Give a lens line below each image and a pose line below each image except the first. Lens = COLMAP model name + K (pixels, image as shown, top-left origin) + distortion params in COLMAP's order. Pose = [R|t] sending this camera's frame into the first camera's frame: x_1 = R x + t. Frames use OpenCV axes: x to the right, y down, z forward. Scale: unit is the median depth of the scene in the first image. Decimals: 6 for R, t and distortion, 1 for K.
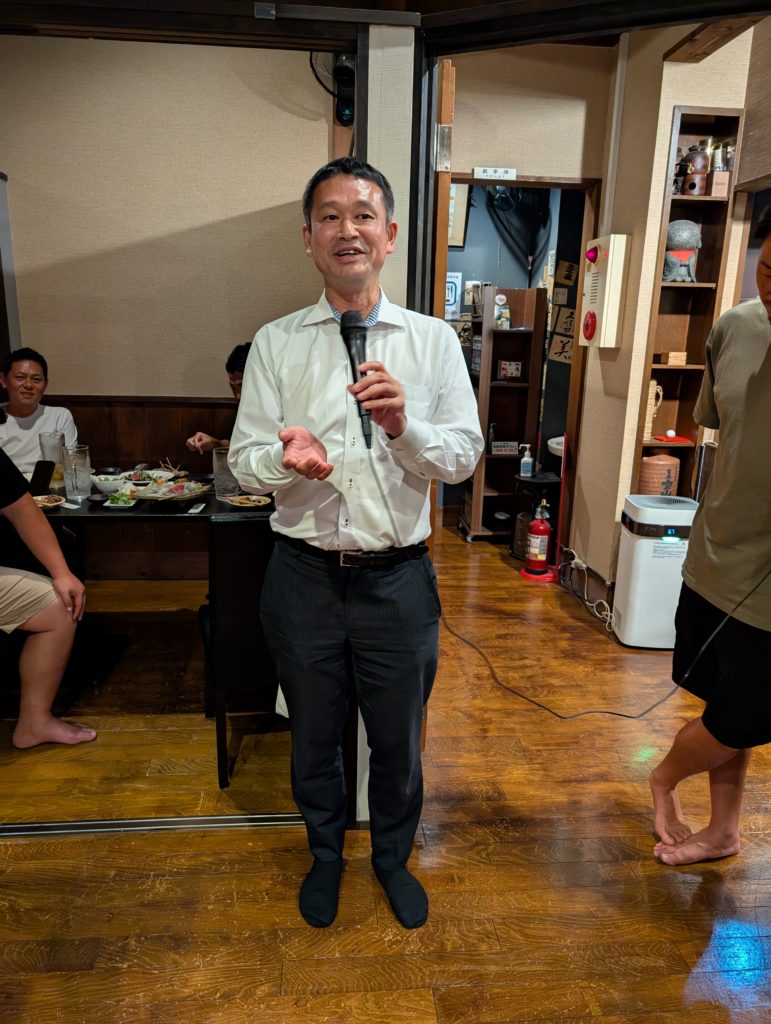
lens RADIAL K [[738.1, 0, 382.4], [0, 738.1, 517.3], [0, 0, 1]] dist [0.024530, -0.024422]
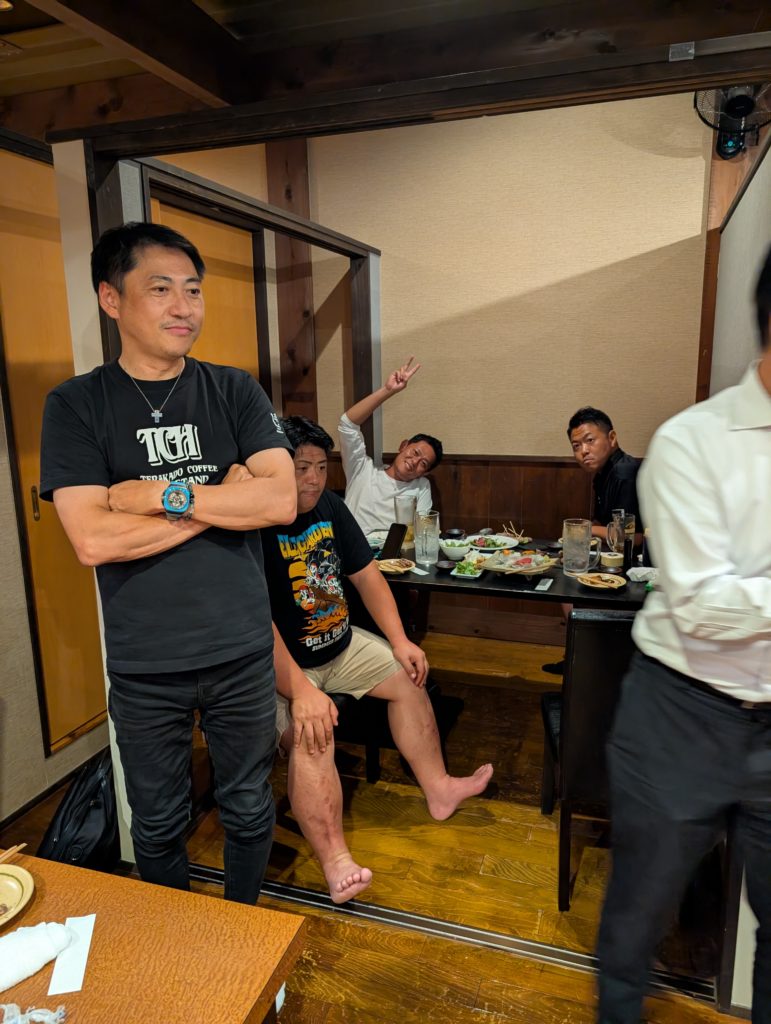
lens RADIAL K [[738.1, 0, 399.8], [0, 738.1, 514.7], [0, 0, 1]] dist [0.024530, -0.024422]
pose [[0.919026, 0.044480, -0.391679, -0.046769], [-0.064999, 0.997112, -0.039279, -0.042509], [0.388800, 0.061557, 0.919263, 0.052725]]
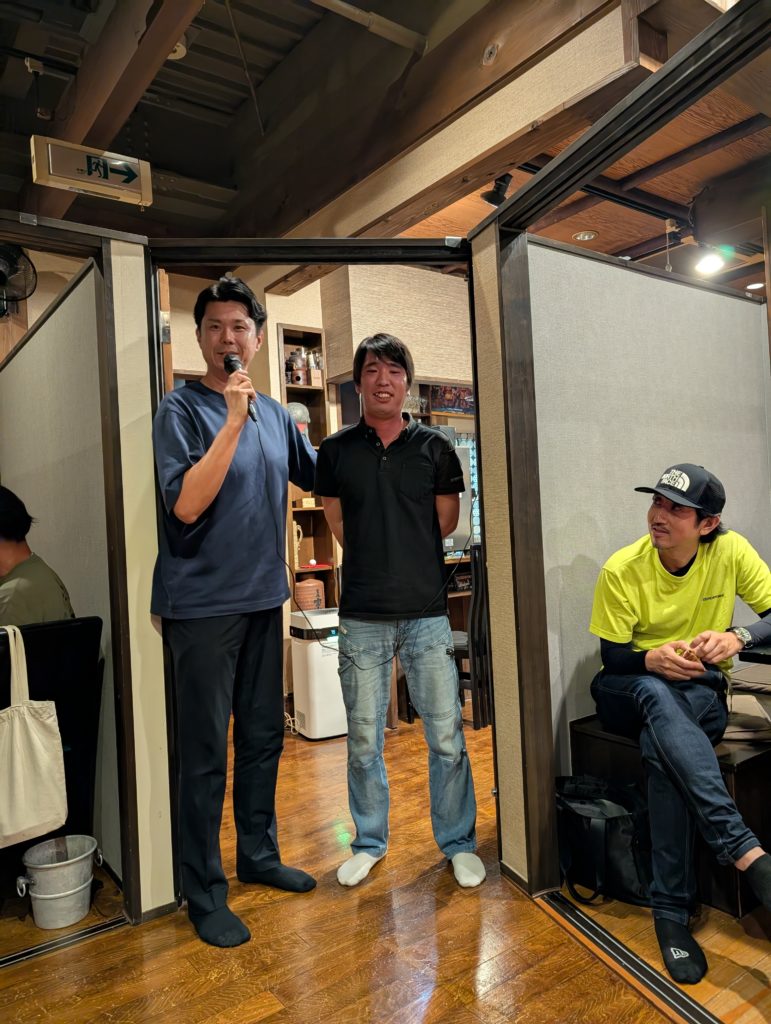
lens RADIAL K [[738.1, 0, 388.3], [0, 738.1, 510.9], [0, 0, 1]] dist [0.024530, -0.024422]
pose [[0.848589, -0.059784, 0.525663, -0.163000], [0.200988, 0.955531, -0.215786, 0.106765], [-0.489387, 0.288766, 0.822869, -0.116275]]
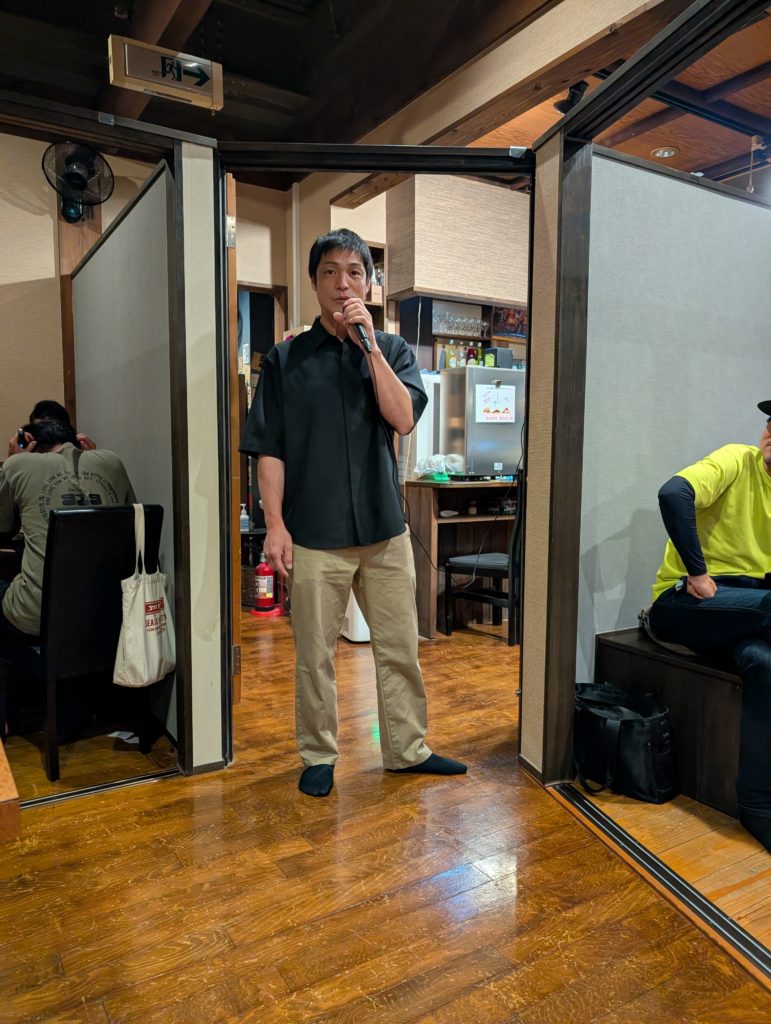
lens RADIAL K [[738.1, 0, 380.5], [0, 738.1, 516.1], [0, 0, 1]] dist [0.024530, -0.024422]
pose [[0.893773, -0.057116, 0.444868, -0.171982], [0.128255, 0.982988, -0.131471, 0.136887], [-0.429791, 0.174562, 0.885894, -0.146300]]
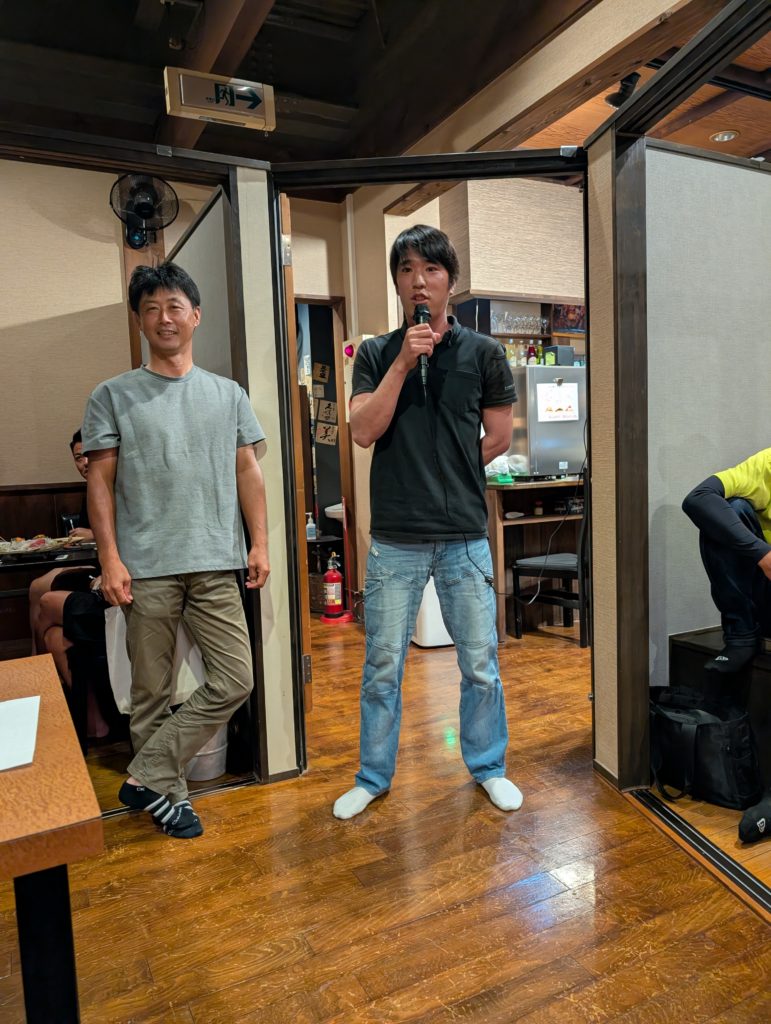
lens RADIAL K [[738.1, 0, 387.3], [0, 738.1, 513.9], [0, 0, 1]] dist [0.024530, -0.024422]
pose [[0.924203, -0.088507, 0.371504, -0.169811], [0.153159, 0.977017, -0.148255, 0.131898], [-0.349845, 0.193917, 0.916518, -0.152850]]
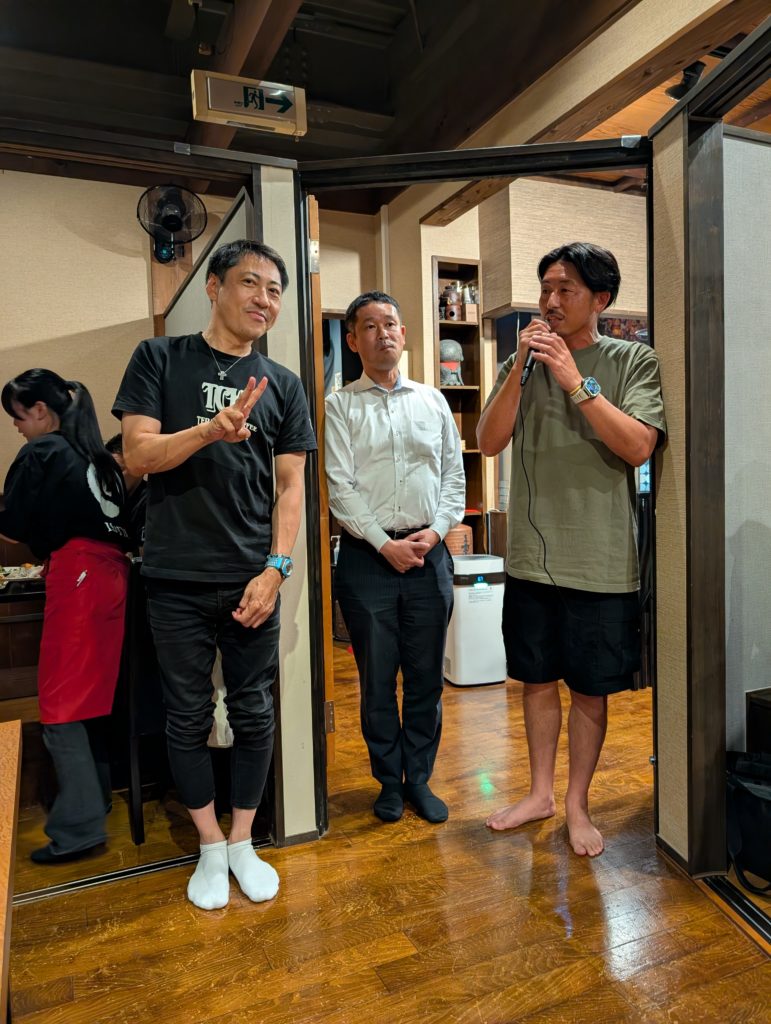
lens RADIAL K [[738.1, 0, 372.1], [0, 738.1, 508.9], [0, 0, 1]] dist [0.024530, -0.024422]
pose [[0.946749, -0.066175, 0.315099, -0.141785], [0.130395, 0.973607, -0.187315, 0.106891], [-0.294387, 0.218427, 0.930390, -0.083015]]
